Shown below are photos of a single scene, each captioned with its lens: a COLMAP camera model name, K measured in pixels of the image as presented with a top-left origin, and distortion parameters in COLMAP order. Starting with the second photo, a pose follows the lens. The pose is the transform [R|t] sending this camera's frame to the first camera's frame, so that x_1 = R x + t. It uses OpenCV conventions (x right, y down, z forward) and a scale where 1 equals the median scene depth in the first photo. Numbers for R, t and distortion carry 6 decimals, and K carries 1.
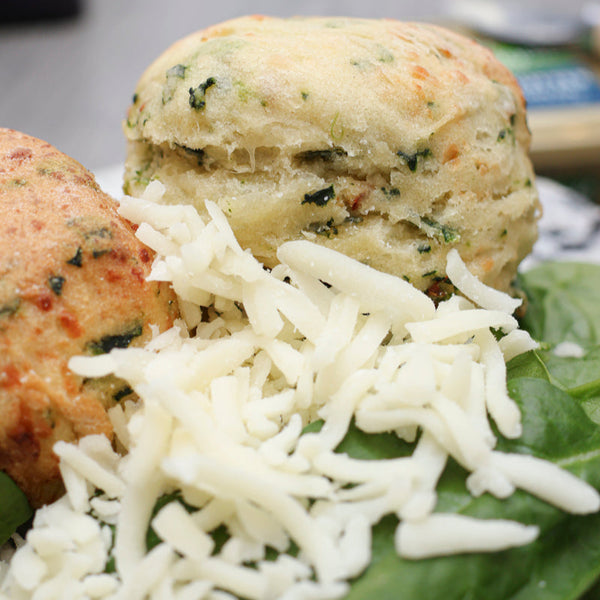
lens RADIAL K [[1176.5, 0, 285.5], [0, 1176.5, 243.8], [0, 0, 1]] dist [0.051956, 0.007129]
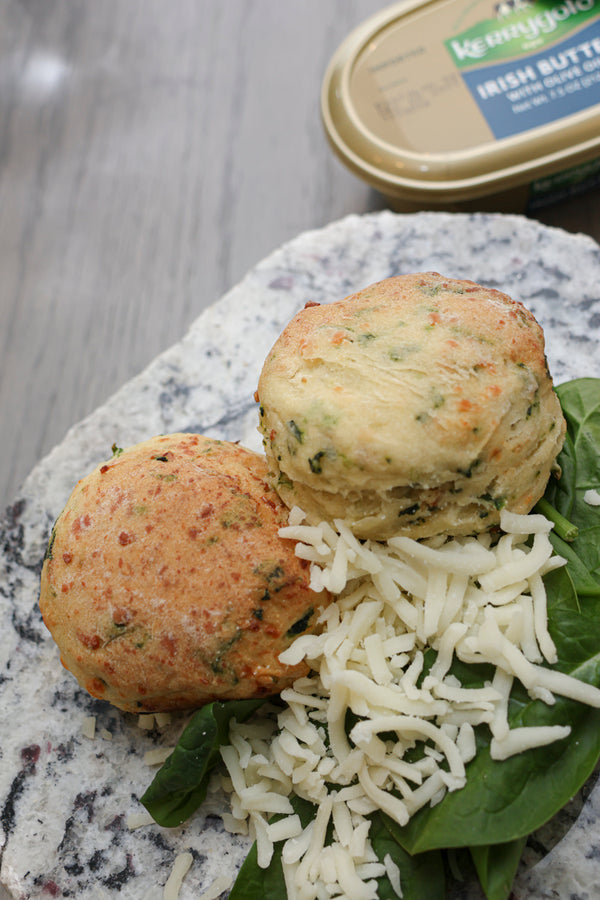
lens RADIAL K [[1191.5, 0, 300.0], [0, 1191.5, 450.0], [0, 0, 1]] dist [0.000250, 0.267800]
pose [[0.977951, -0.169374, -0.122163, 0.094771], [0.208354, 0.830949, 0.515861, -0.953293], [0.014138, -0.529940, 0.847917, -0.250690]]
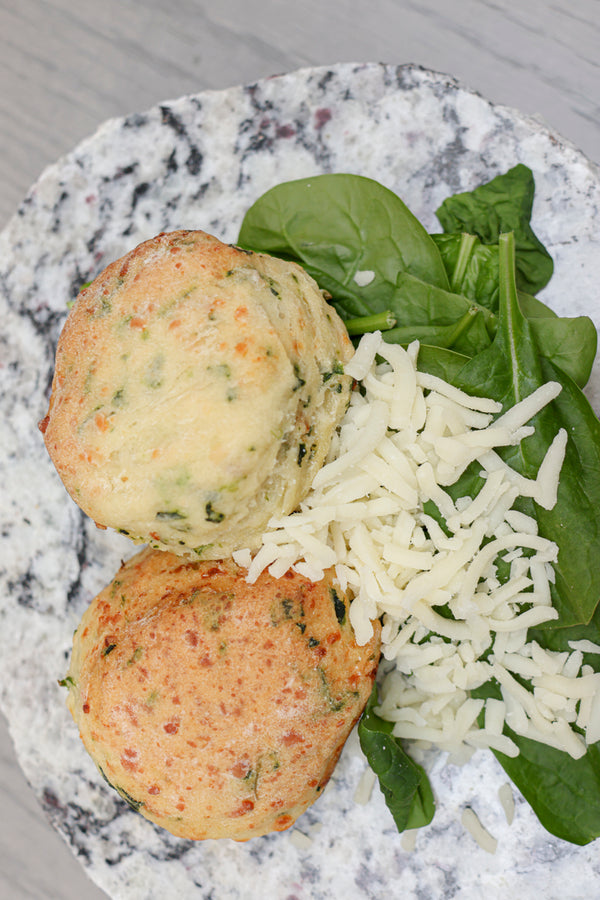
lens RADIAL K [[1191.5, 0, 300.0], [0, 1191.5, 450.0], [0, 0, 1]] dist [0.000250, 0.267800]
pose [[0.372352, -0.926933, -0.046350, 0.104913], [0.674291, 0.235873, 0.699783, -1.106800], [-0.637720, -0.291819, 0.712850, -0.032038]]
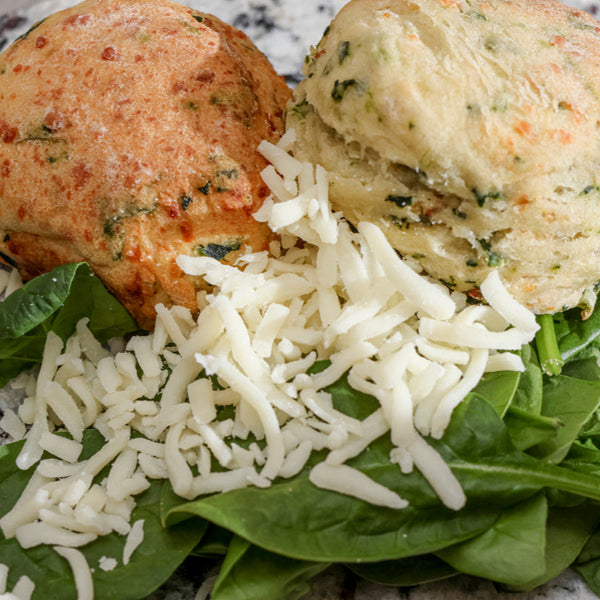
lens RADIAL K [[2287.0, 0, 220.5], [0, 2287.0, 300.4], [0, 0, 1]] dist [0.317089, 0.952083]
pose [[0.881835, 0.392281, -0.261691, 0.572114], [-0.269687, 0.874778, 0.402532, -0.928398], [0.386827, -0.284392, 0.877204, -1.327455]]
